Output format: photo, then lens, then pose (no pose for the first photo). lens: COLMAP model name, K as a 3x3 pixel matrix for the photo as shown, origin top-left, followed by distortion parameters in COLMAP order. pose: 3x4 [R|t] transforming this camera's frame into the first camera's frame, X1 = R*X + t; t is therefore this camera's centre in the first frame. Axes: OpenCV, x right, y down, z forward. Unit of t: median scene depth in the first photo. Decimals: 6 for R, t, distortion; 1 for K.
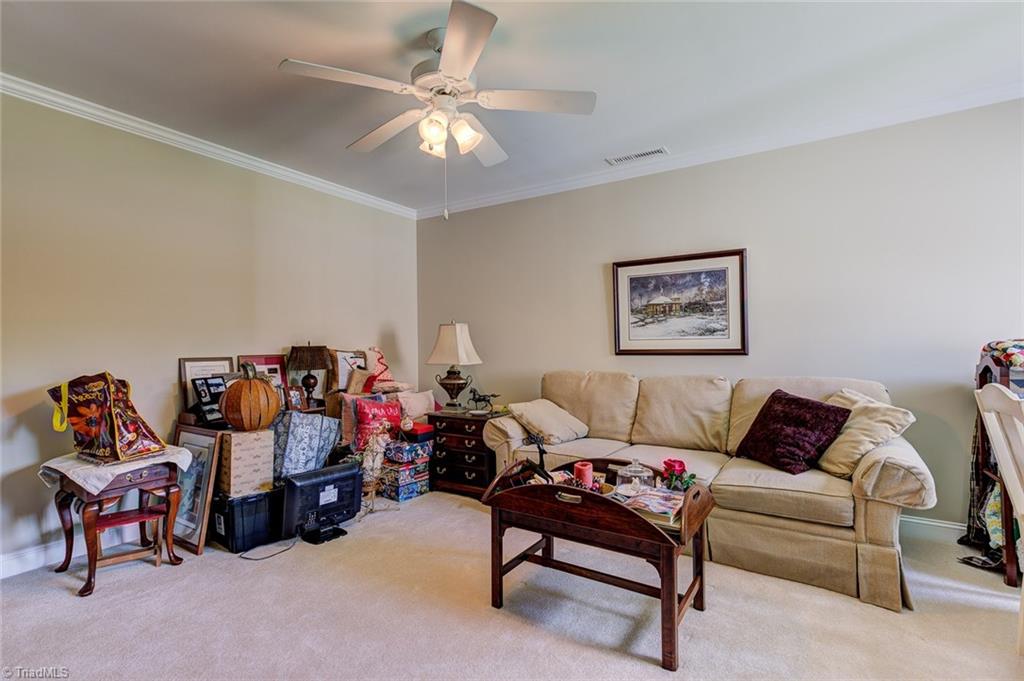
lens RADIAL K [[490.3, 0, 512.0], [0, 490.3, 340.5], [0, 0, 1]] dist [0.011394, 0.000334]
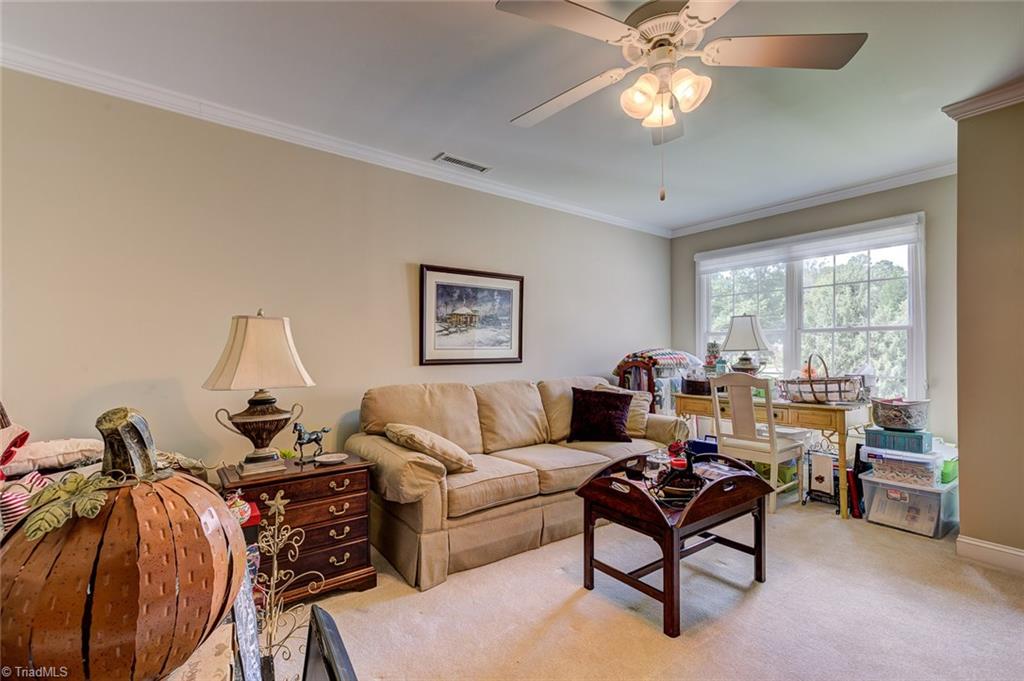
lens RADIAL K [[468.9, 0, 512.0], [0, 468.9, 340.5], [0, 0, 1]] dist [0.016779, 0.001335]
pose [[0.334644, 0.030574, 0.941849, -0.576423], [-0.006709, 0.999525, -0.030063, 0.008627], [-0.942321, 0.003741, 0.334690, 0.569848]]
